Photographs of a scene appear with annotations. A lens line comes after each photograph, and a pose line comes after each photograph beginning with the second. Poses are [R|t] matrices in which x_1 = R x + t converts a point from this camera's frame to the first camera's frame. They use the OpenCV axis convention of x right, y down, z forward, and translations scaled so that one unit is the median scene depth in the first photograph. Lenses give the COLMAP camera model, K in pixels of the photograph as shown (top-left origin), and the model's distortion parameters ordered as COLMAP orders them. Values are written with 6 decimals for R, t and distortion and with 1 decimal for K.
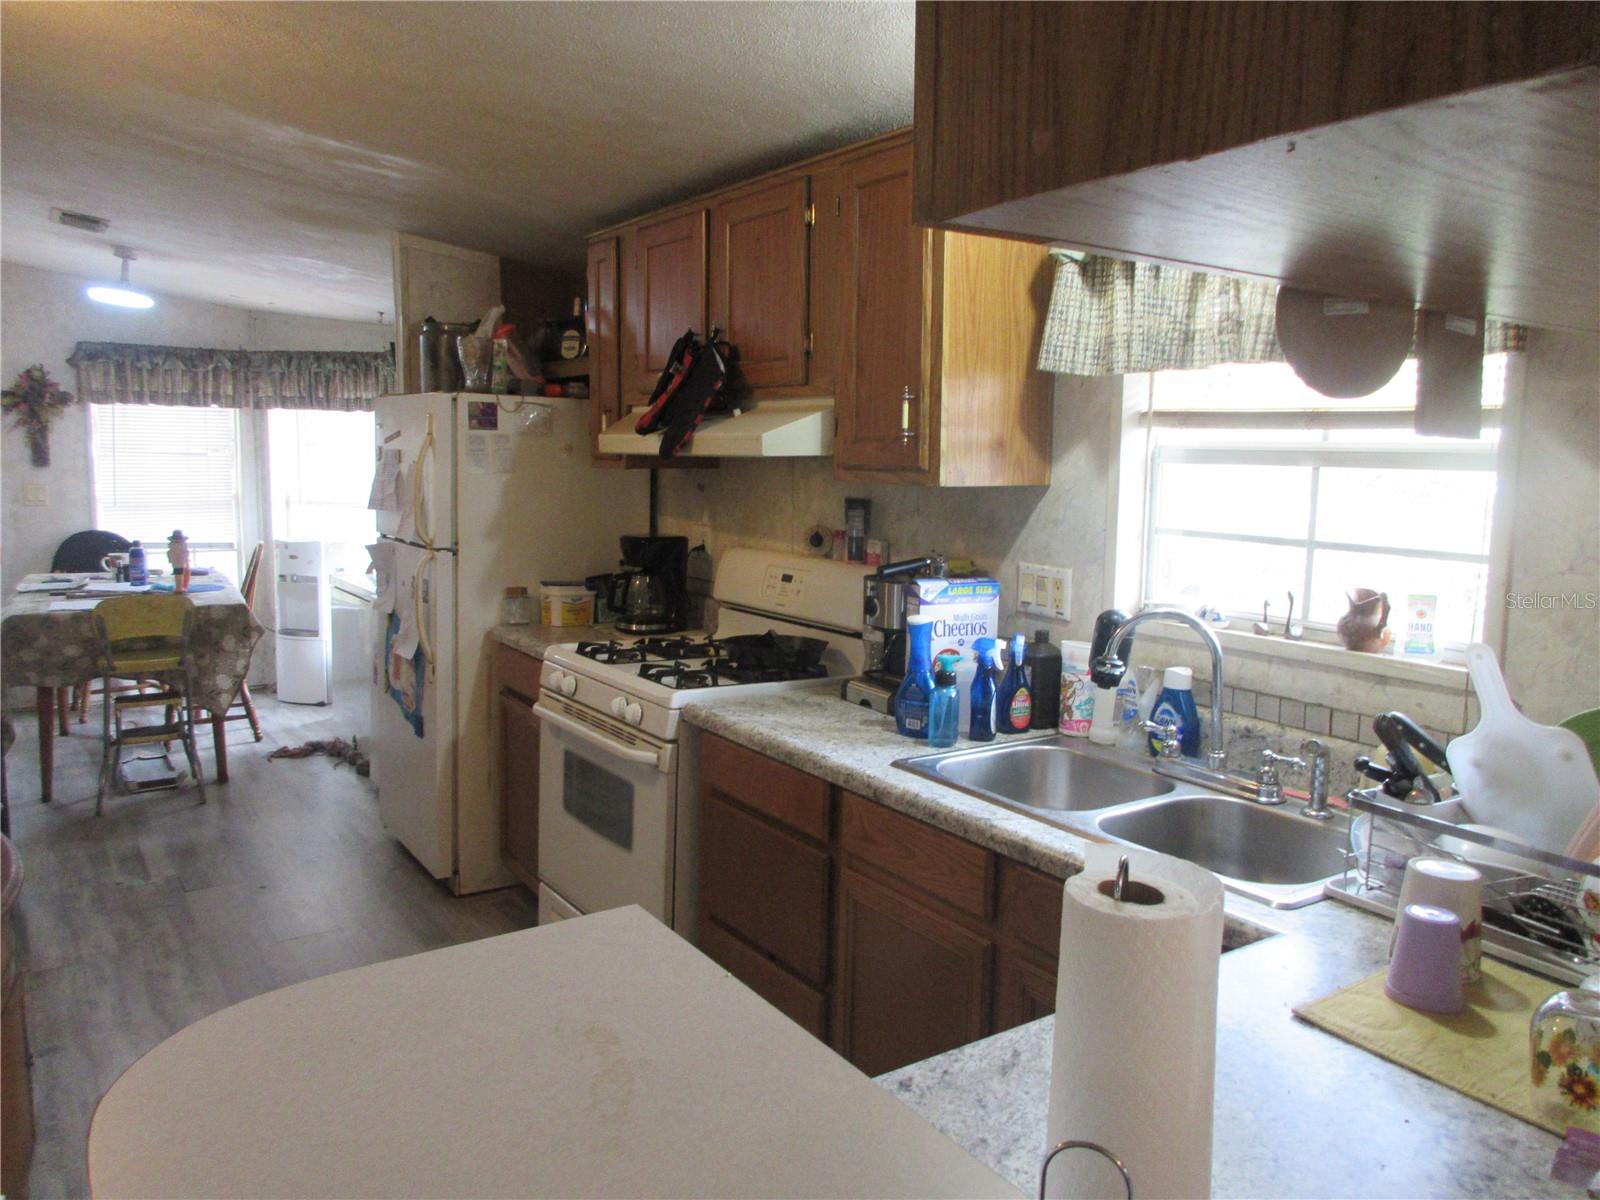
lens RADIAL K [[1172.9, 0, 806.6], [0, 1172.9, 591.0], [0, 0, 1]] dist [-0.022937, 0.008417]
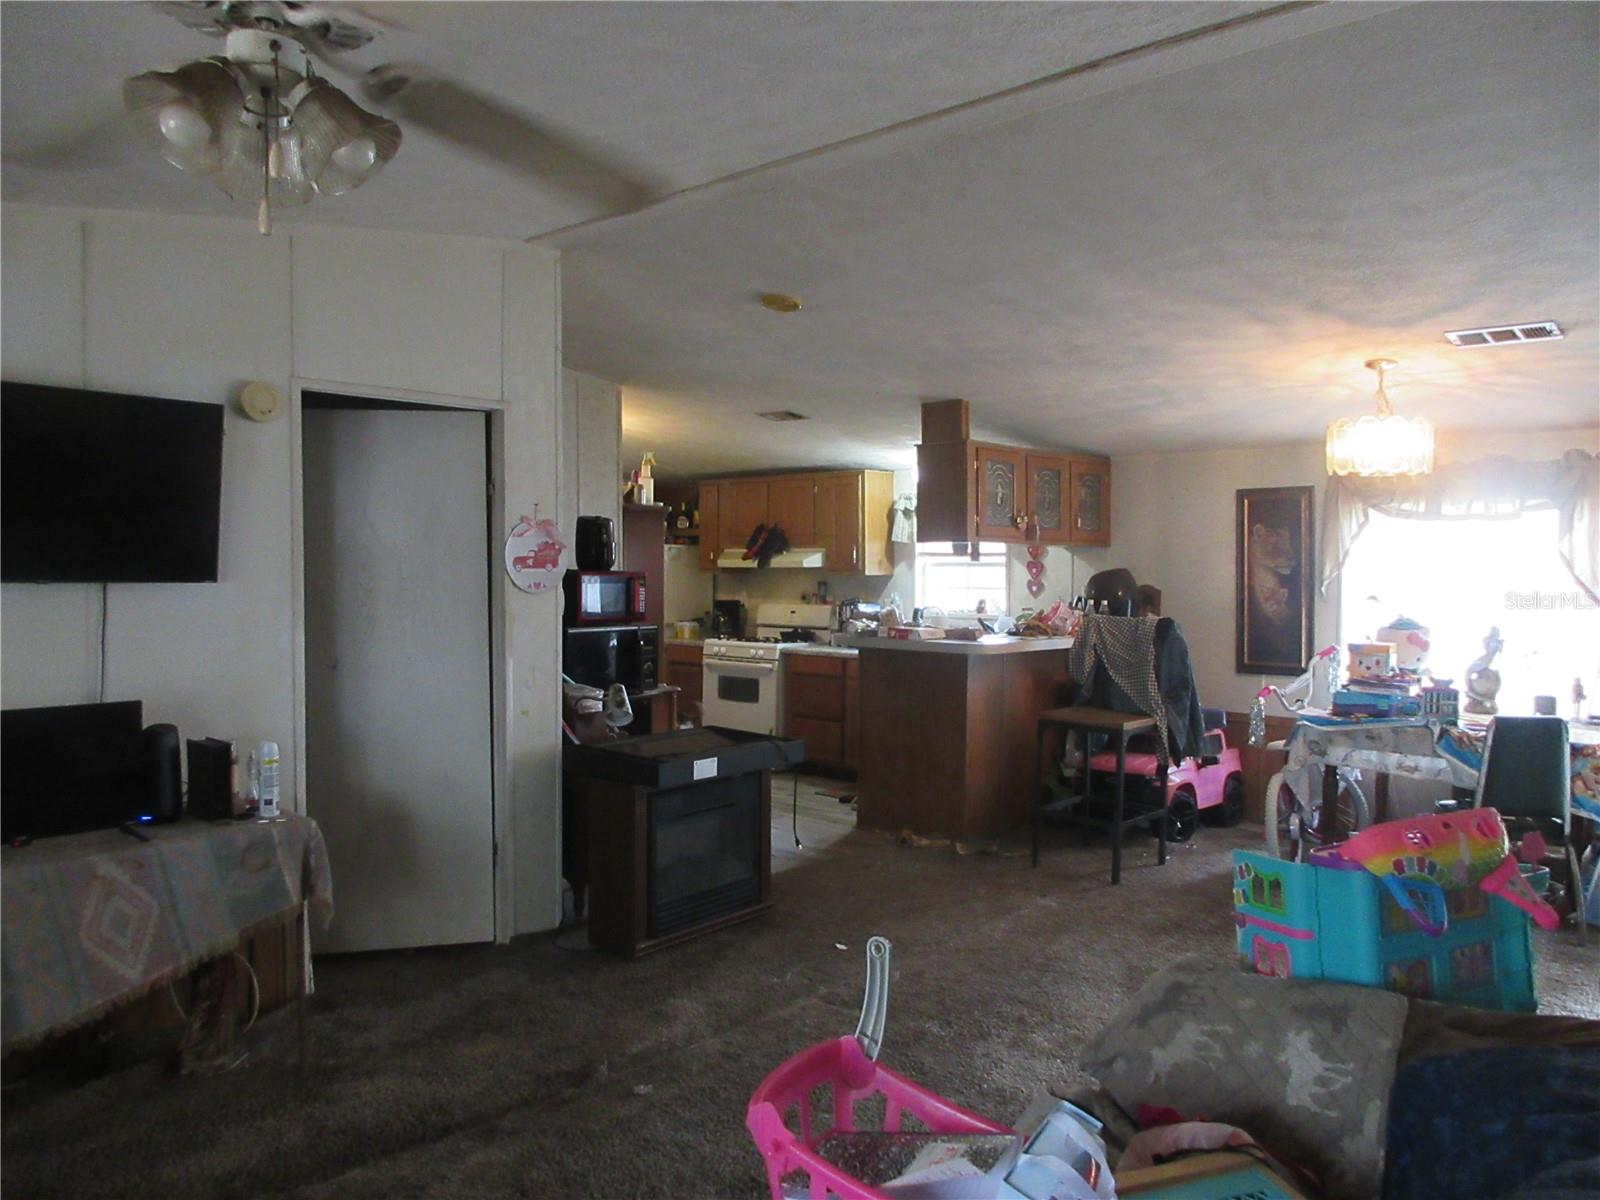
lens RADIAL K [[1172.9, 0, 806.6], [0, 1172.9, 591.0], [0, 0, 1]] dist [-0.022937, 0.008417]
pose [[0.972385, -0.020424, 0.232485, -0.327357], [0.042461, 0.995020, -0.090182, 0.099558], [-0.229486, 0.097564, 0.968410, -0.874169]]
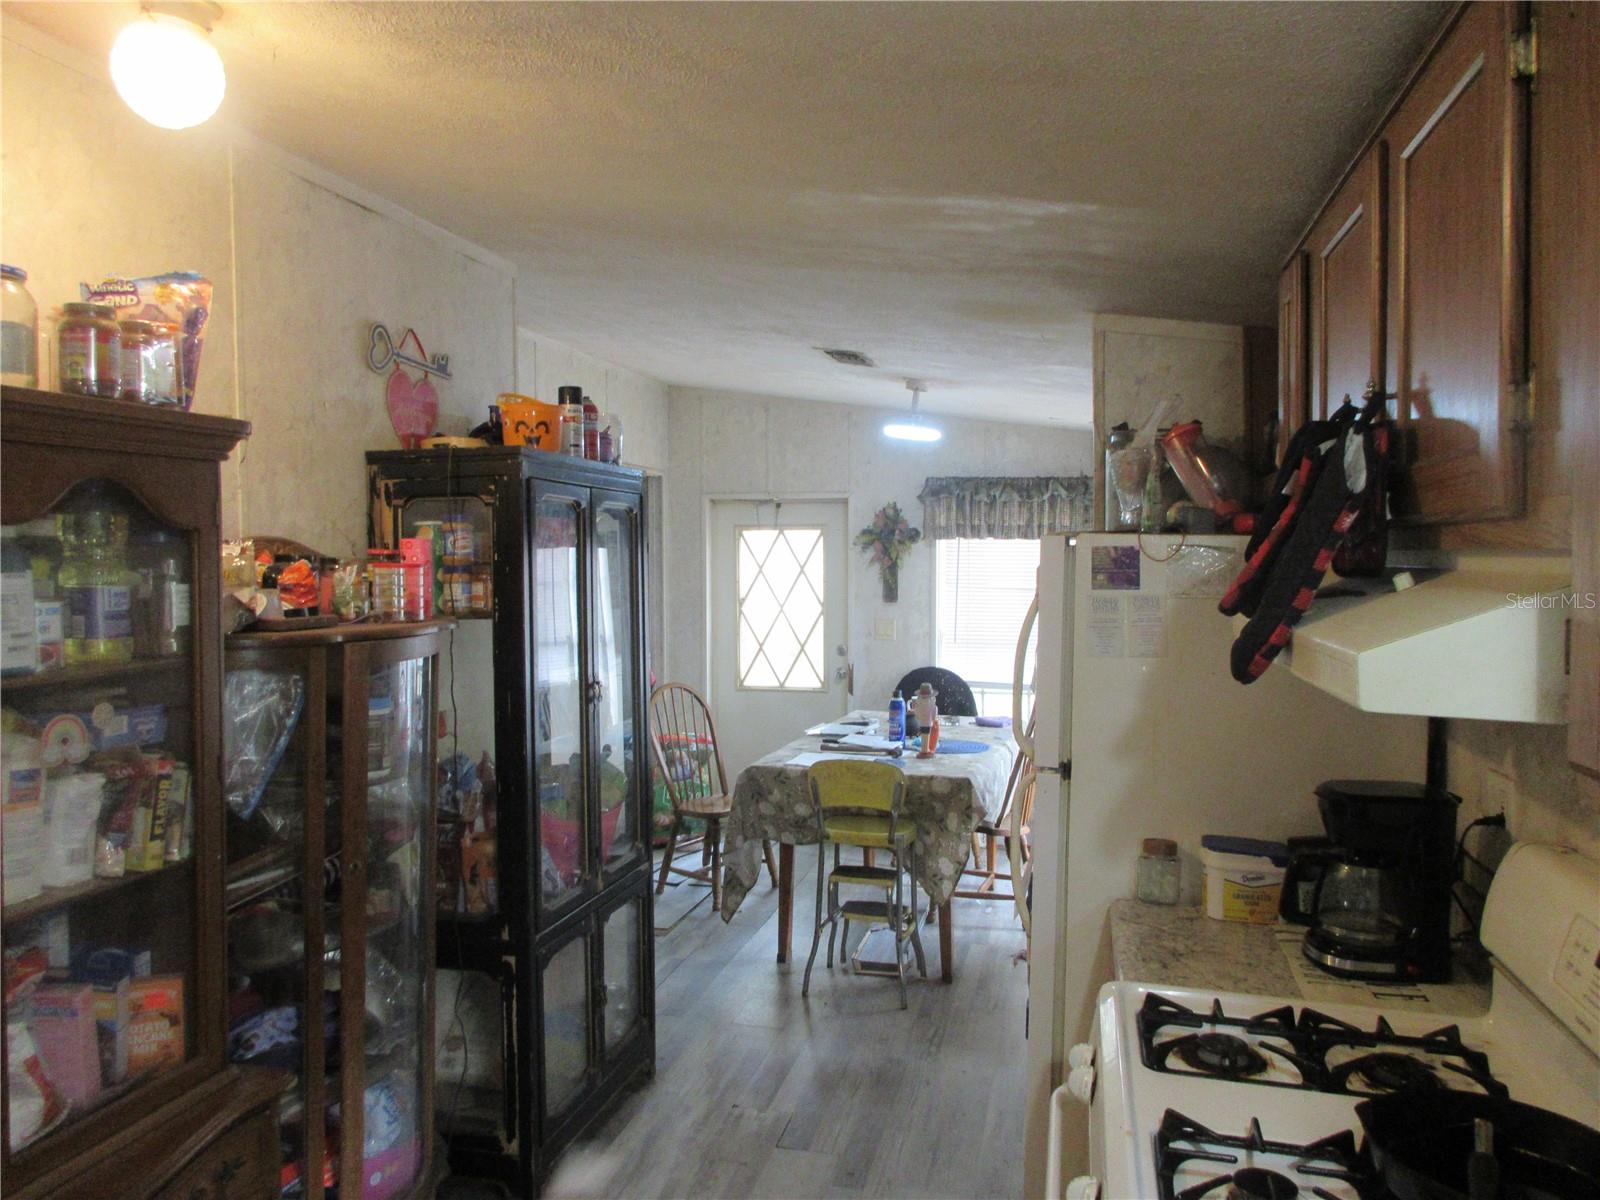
lens RADIAL K [[1172.9, 0, 806.6], [0, 1172.9, 591.0], [0, 0, 1]] dist [-0.022937, 0.008417]
pose [[0.671009, 0.010355, -0.741377, 0.051838], [-0.081273, 0.994904, -0.059664, -0.050632], [0.736982, 0.100289, 0.668431, 0.266123]]
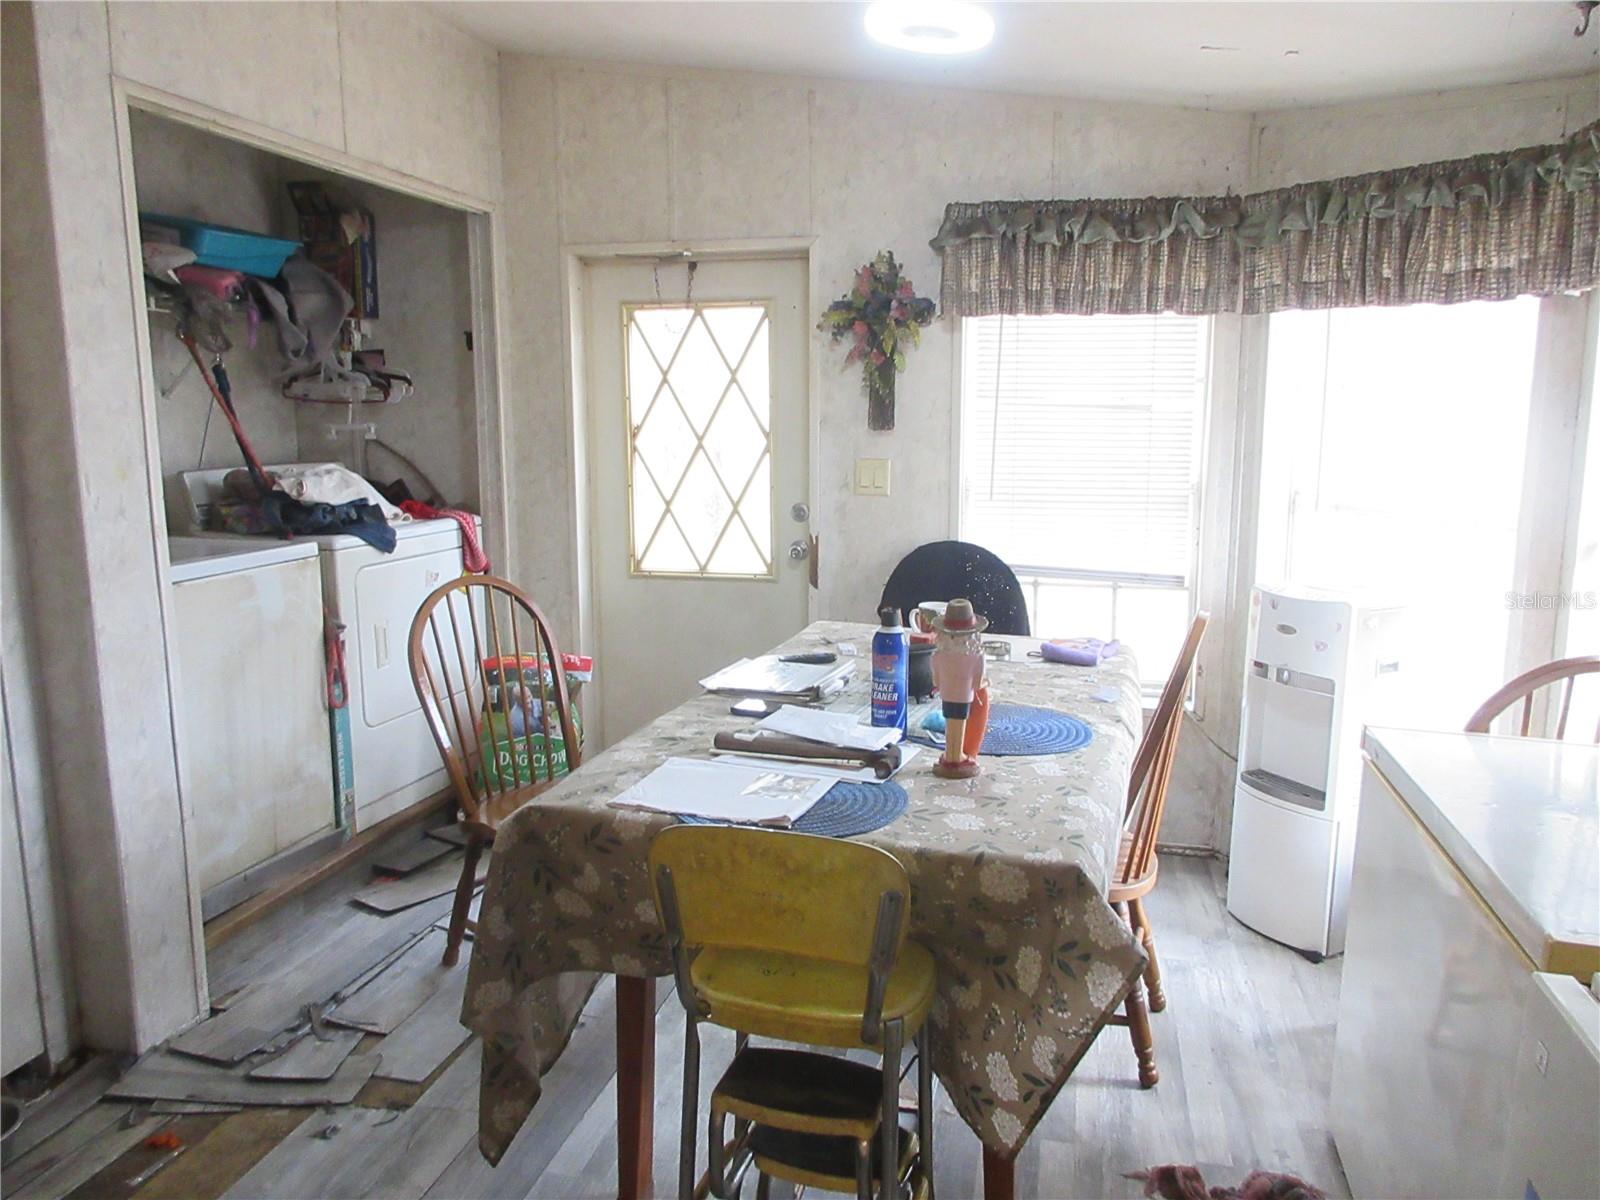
lens RADIAL K [[1172.9, 0, 806.6], [0, 1172.9, 591.0], [0, 0, 1]] dist [-0.022937, 0.008417]
pose [[0.673021, 0.101905, -0.732570, -0.245334], [-0.080740, 0.994666, 0.064188, -0.061896], [0.735204, 0.015948, 0.677659, 0.581929]]
